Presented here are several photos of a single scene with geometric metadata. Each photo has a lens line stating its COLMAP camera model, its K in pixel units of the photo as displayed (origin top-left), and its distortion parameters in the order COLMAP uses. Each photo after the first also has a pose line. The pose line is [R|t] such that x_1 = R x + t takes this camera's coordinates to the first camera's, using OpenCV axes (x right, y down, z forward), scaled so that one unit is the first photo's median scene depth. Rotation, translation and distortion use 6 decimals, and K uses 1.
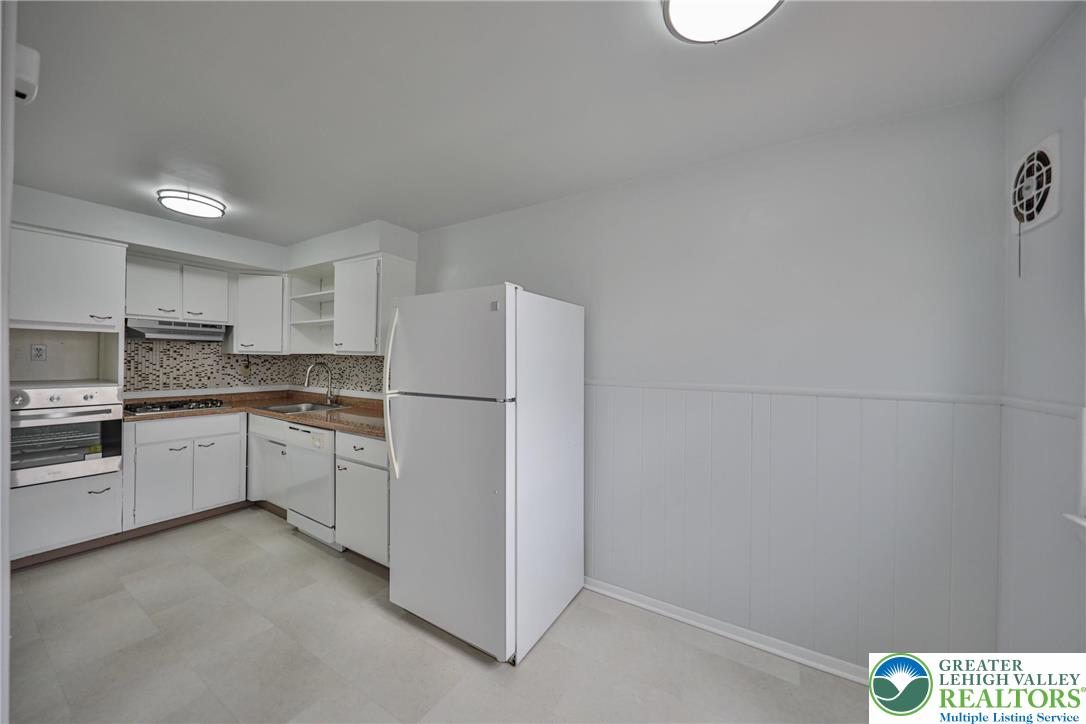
lens RADIAL K [[371.5, 0, 544.6], [0, 371.5, 357.3], [0, 0, 1]] dist [0.000262, -0.003075]
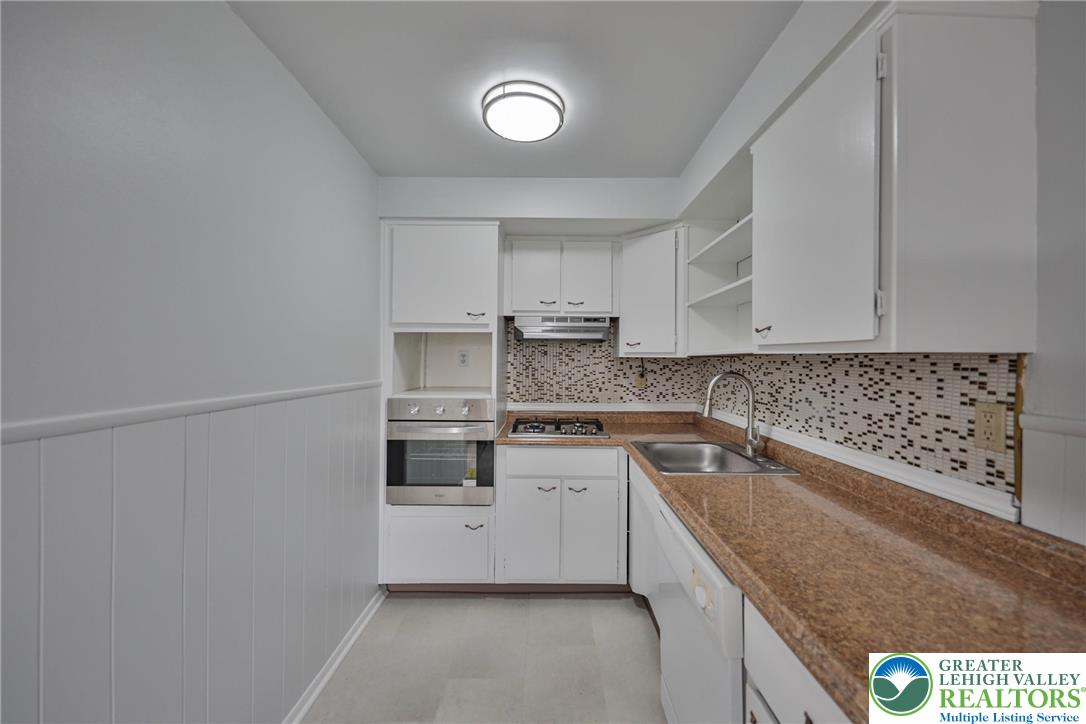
lens RADIAL K [[397.3, 0, 550.5], [0, 397.3, 360.3], [0, 0, 1]] dist [0.001360, -0.003780]
pose [[0.511189, -0.011071, -0.859397, -0.267594], [0.007288, 0.999937, -0.008547, 0.002064], [0.859438, -0.001894, 0.511237, 0.517459]]
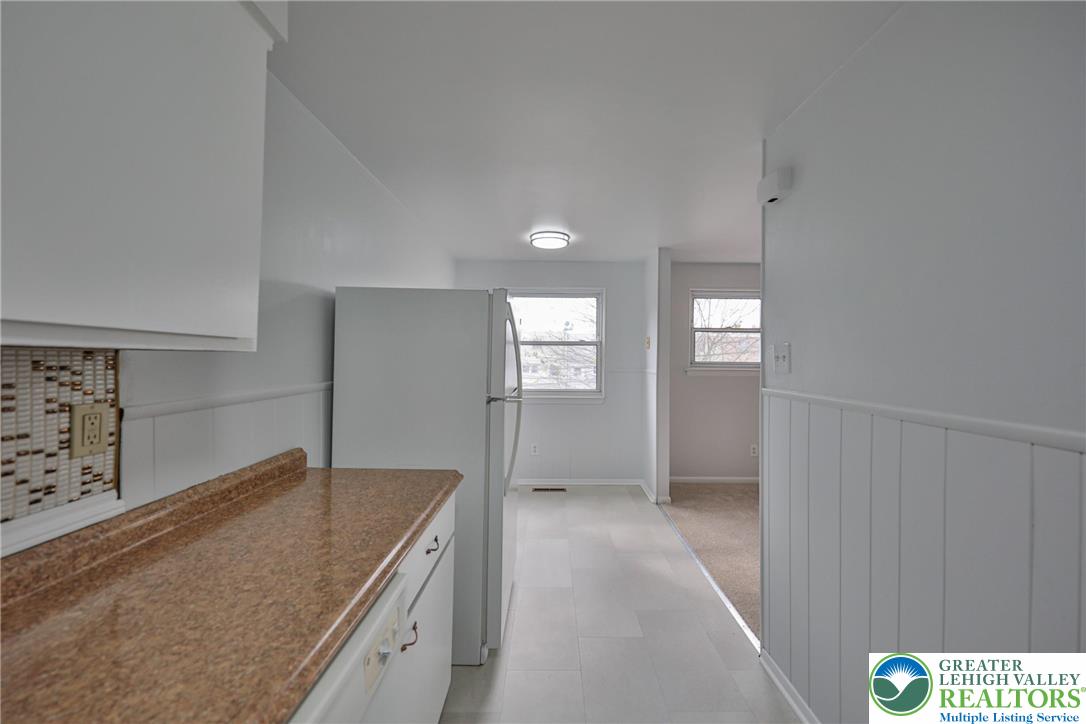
lens RADIAL K [[397.3, 0, 550.5], [0, 397.3, 360.3], [0, 0, 1]] dist [0.001360, -0.003780]
pose [[-0.505801, -0.025196, 0.862282, -0.774012], [-0.019888, 0.999648, 0.017544, -0.007272], [-0.862421, -0.008276, -0.506124, 0.836127]]
